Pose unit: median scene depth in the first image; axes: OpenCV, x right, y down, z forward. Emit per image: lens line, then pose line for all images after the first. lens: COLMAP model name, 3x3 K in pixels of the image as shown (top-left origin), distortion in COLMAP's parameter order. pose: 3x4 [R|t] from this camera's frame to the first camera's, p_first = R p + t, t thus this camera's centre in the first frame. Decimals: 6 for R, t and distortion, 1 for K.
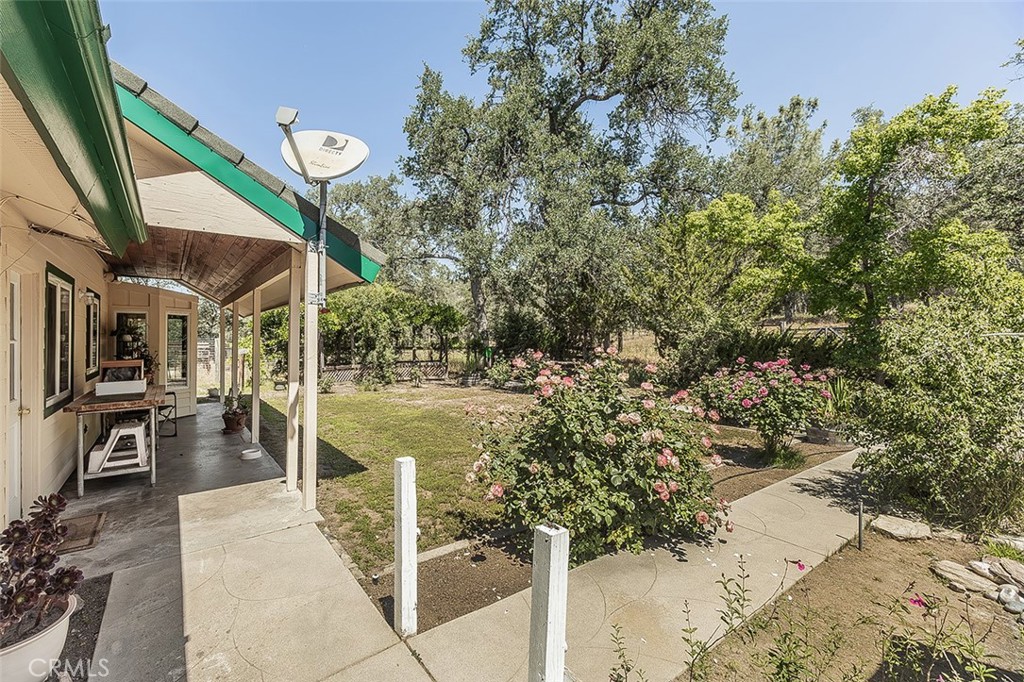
lens RADIAL K [[447.3, 0, 508.4], [0, 447.3, 341.4], [0, 0, 1]] dist [0.003575, -0.000726]
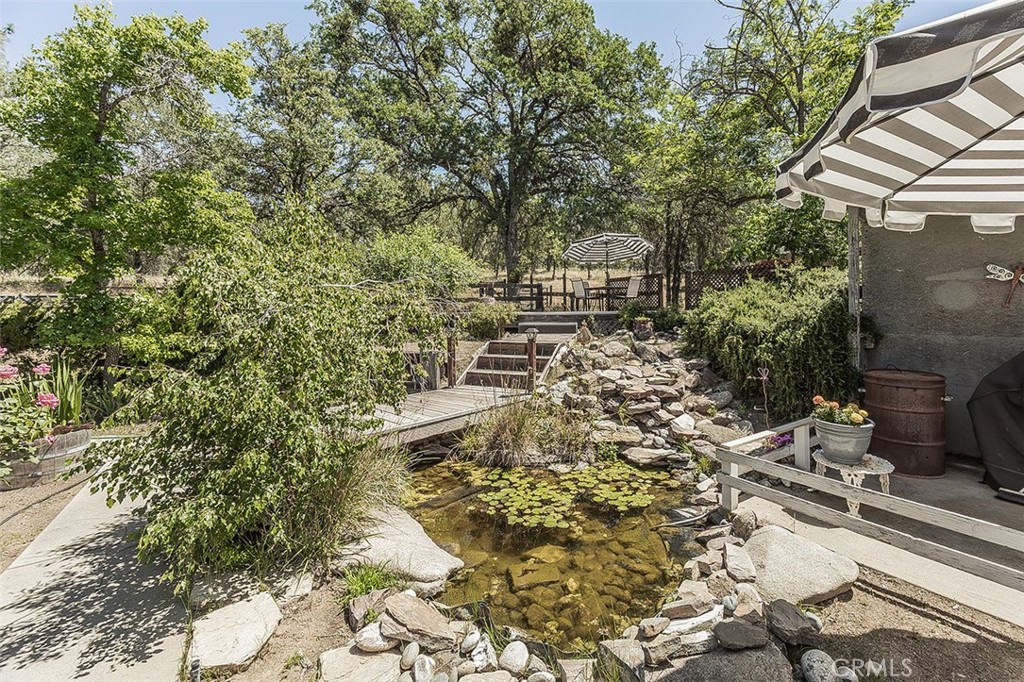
lens RADIAL K [[447.3, 0, 507.9], [0, 447.3, 315.3], [0, 0, 1]] dist [0.003575, -0.000726]
pose [[0.109839, 0.010312, 0.993896, 0.174207], [0.000453, 0.999946, -0.010425, 0.019702], [-0.993949, 0.001595, 0.109828, 0.288733]]
